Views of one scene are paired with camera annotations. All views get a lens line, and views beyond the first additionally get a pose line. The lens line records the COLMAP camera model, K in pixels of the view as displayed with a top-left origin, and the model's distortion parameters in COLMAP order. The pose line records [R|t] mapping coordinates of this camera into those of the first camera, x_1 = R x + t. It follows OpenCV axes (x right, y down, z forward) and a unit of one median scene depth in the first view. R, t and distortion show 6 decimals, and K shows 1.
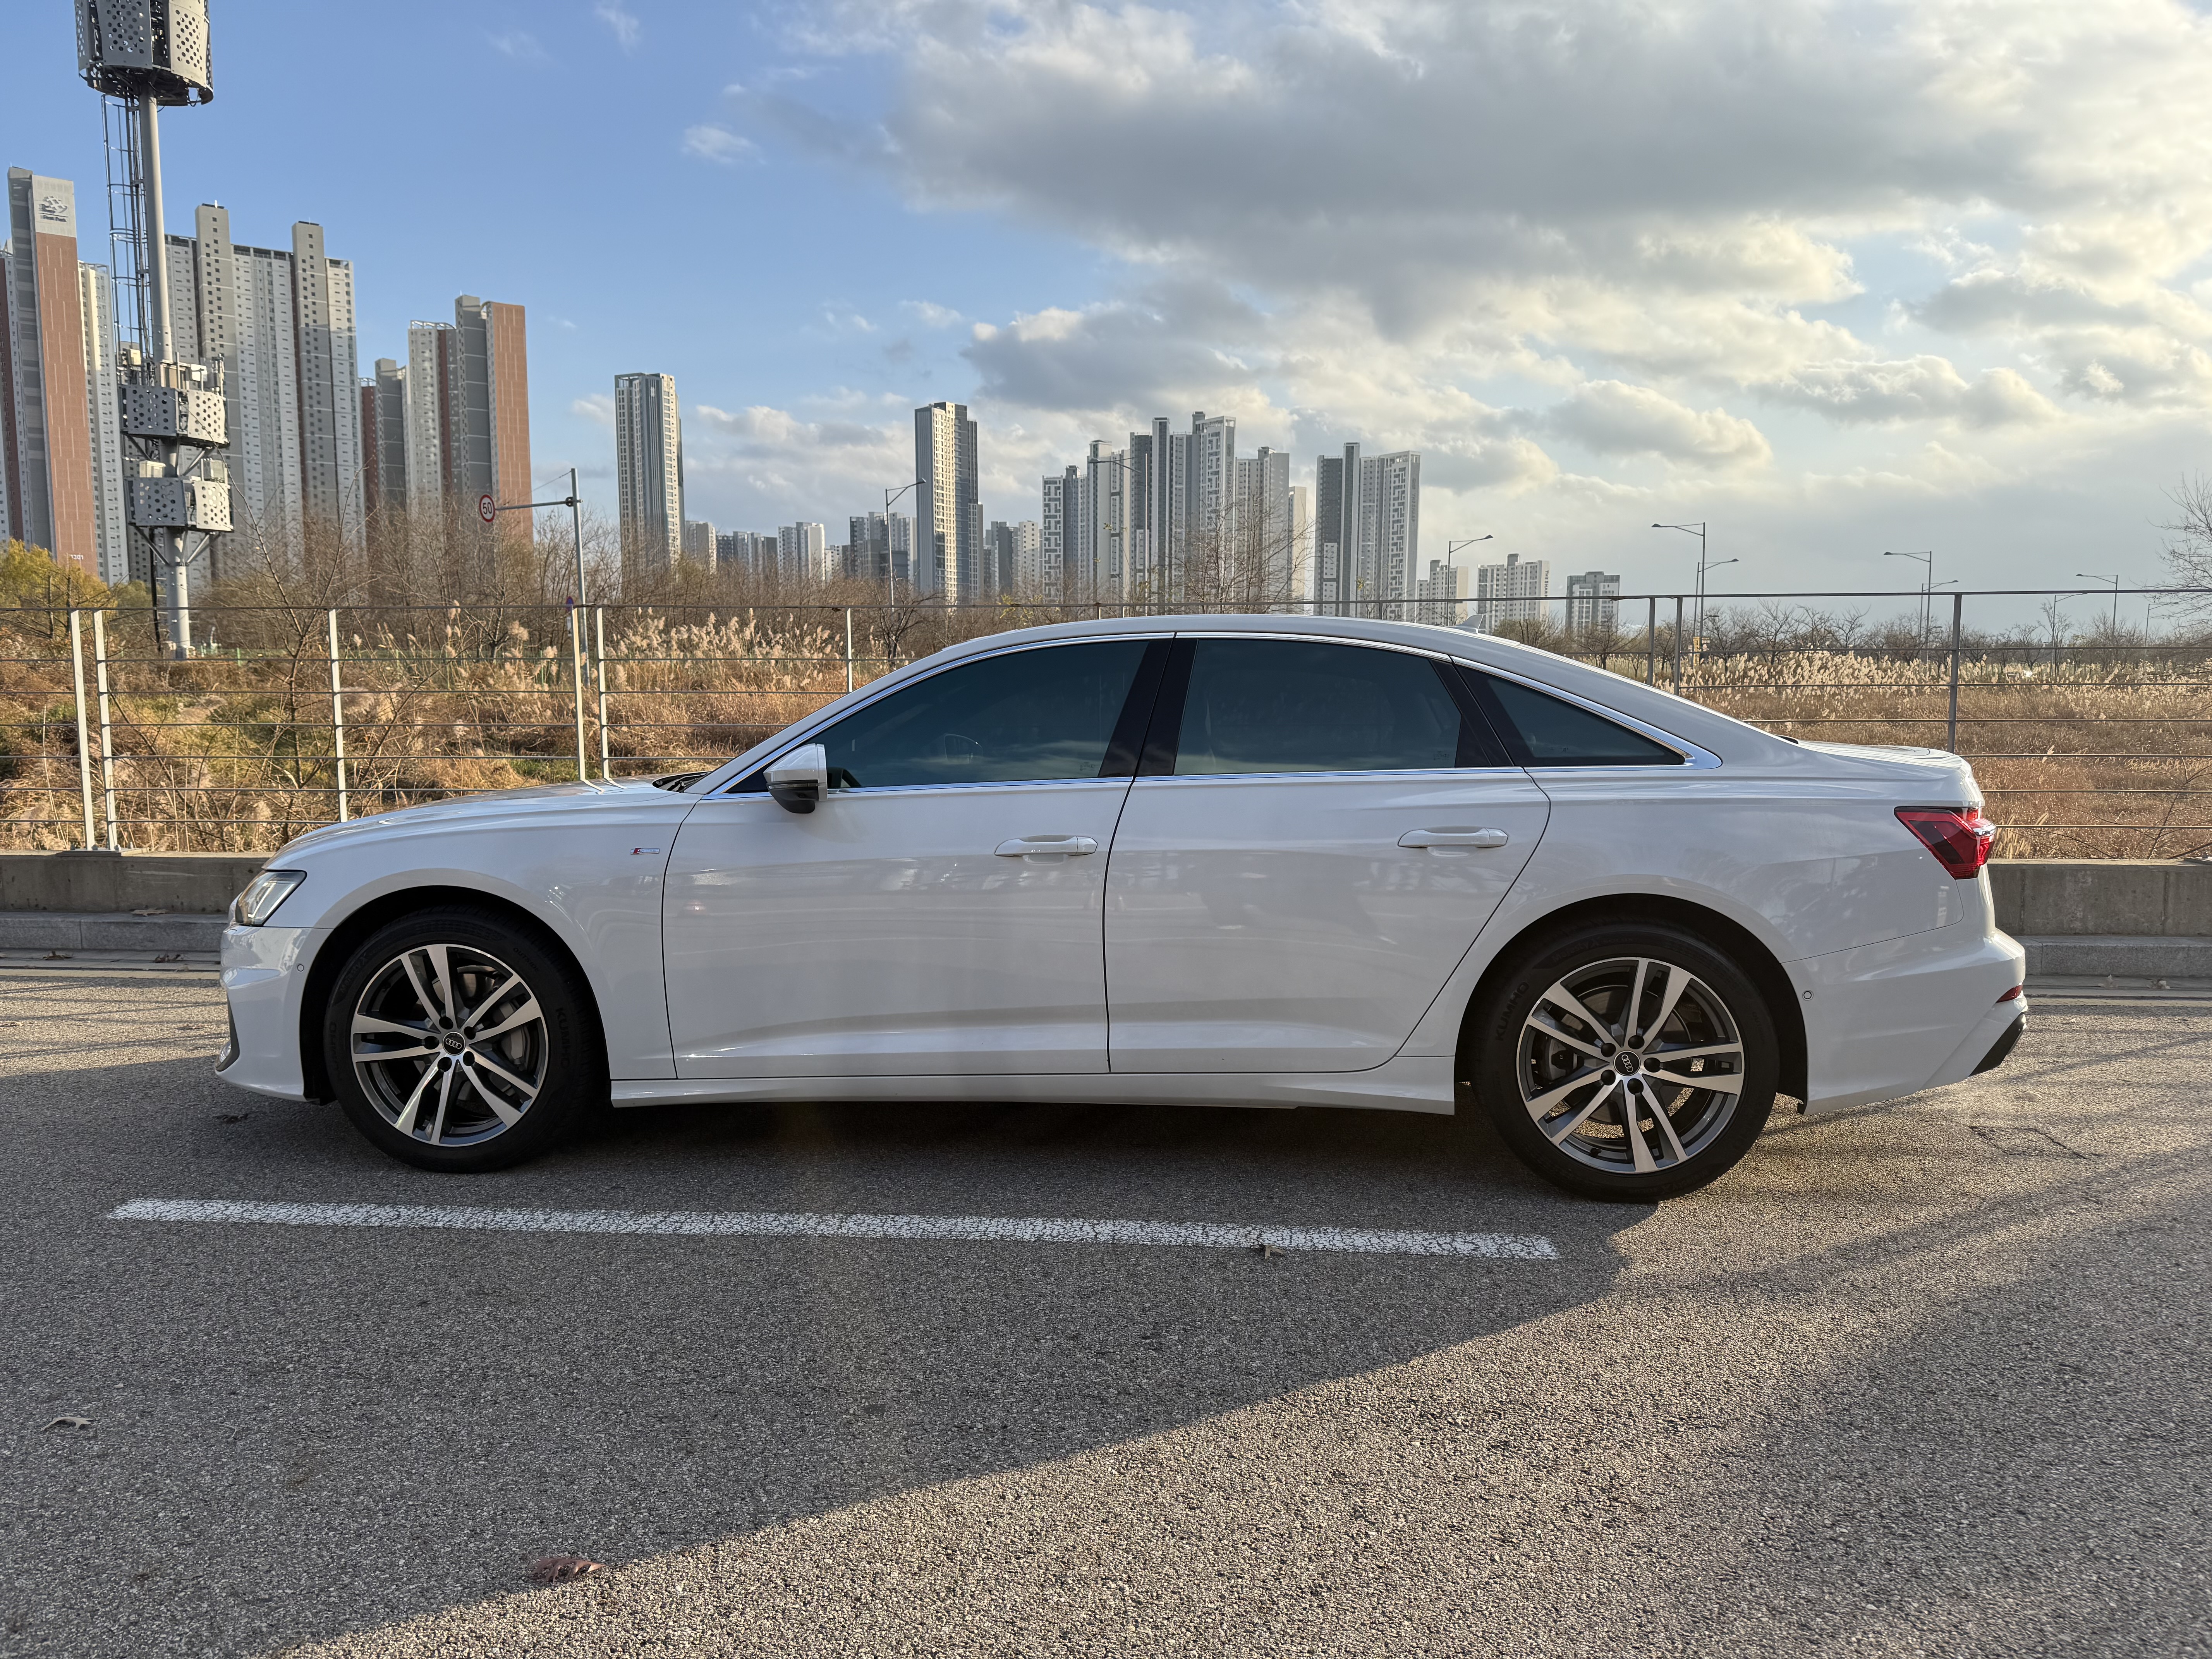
lens RADIAL K [[1560.5, 0, 1106.0], [0, 1560.5, 829.5], [0, 0, 1]] dist [0.002652, -0.006436]
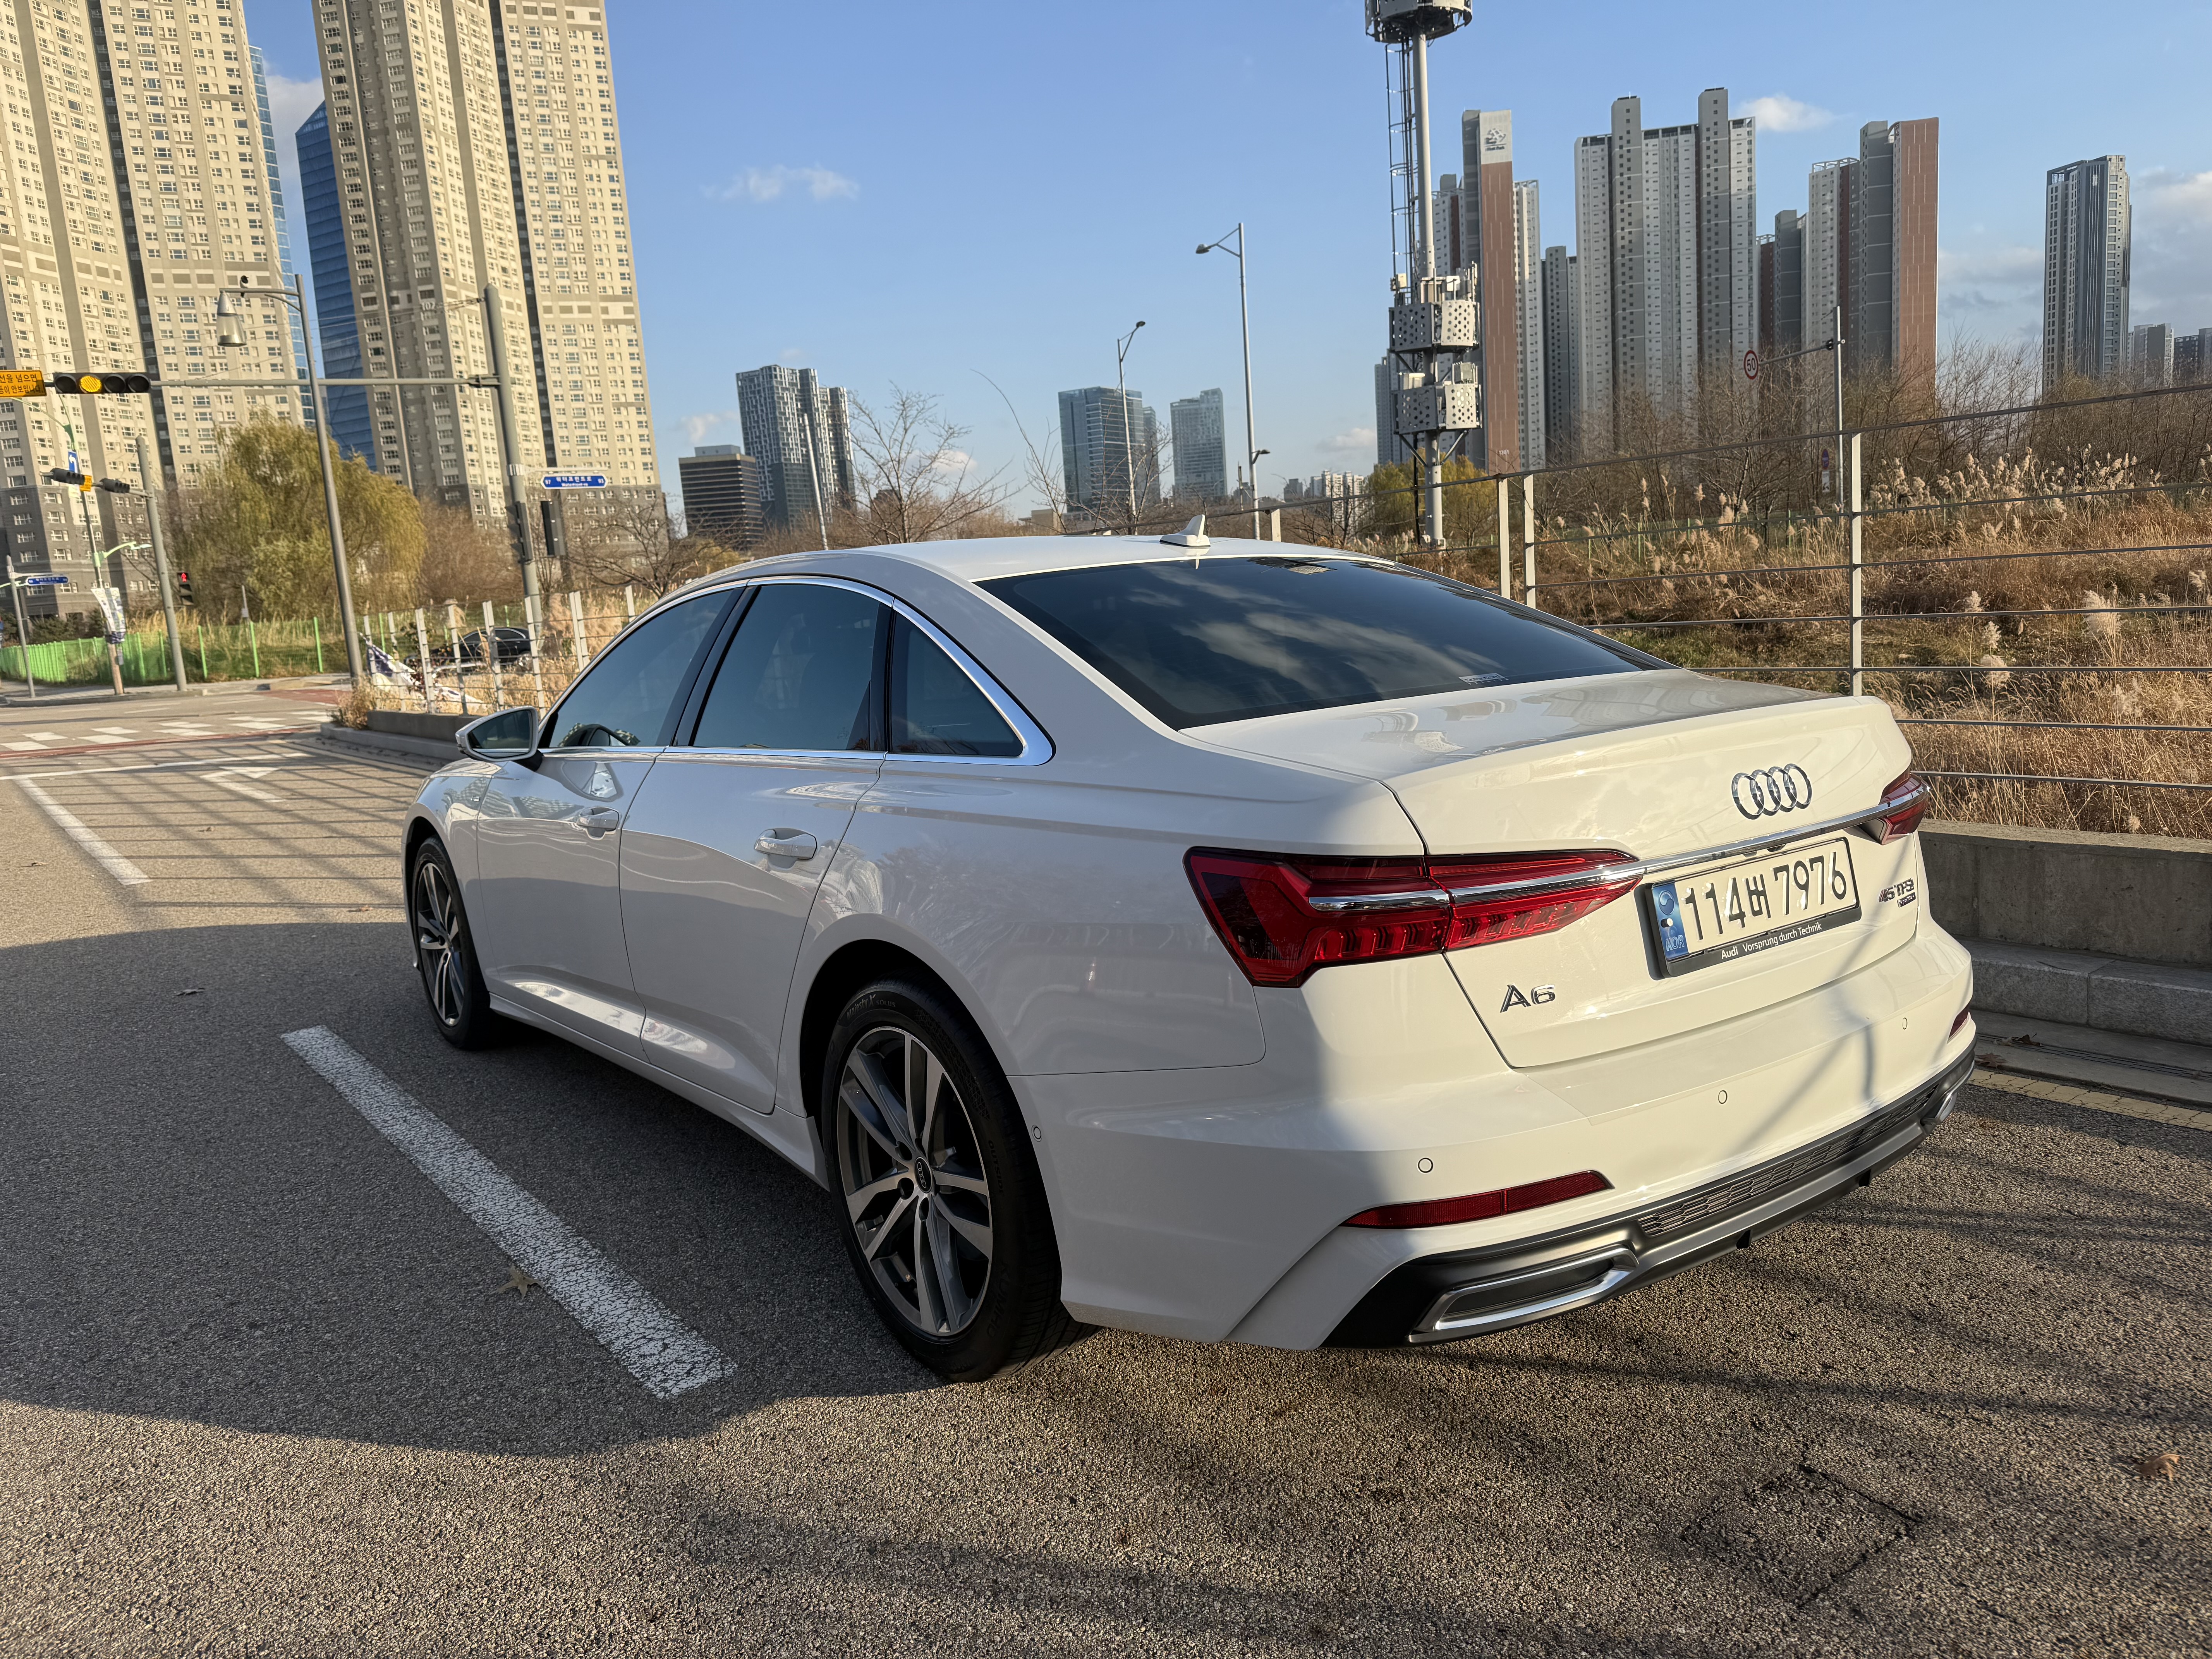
lens RADIAL K [[1561.5, 0, 1106.0], [0, 1561.5, 829.5], [0, 0, 1]] dist [0.045463, -0.089638]
pose [[0.666940, 0.067907, -0.742011, 0.098812], [-0.003124, 0.996085, 0.088351, -0.007673], [0.745105, -0.056607, 0.664541, 0.064938]]
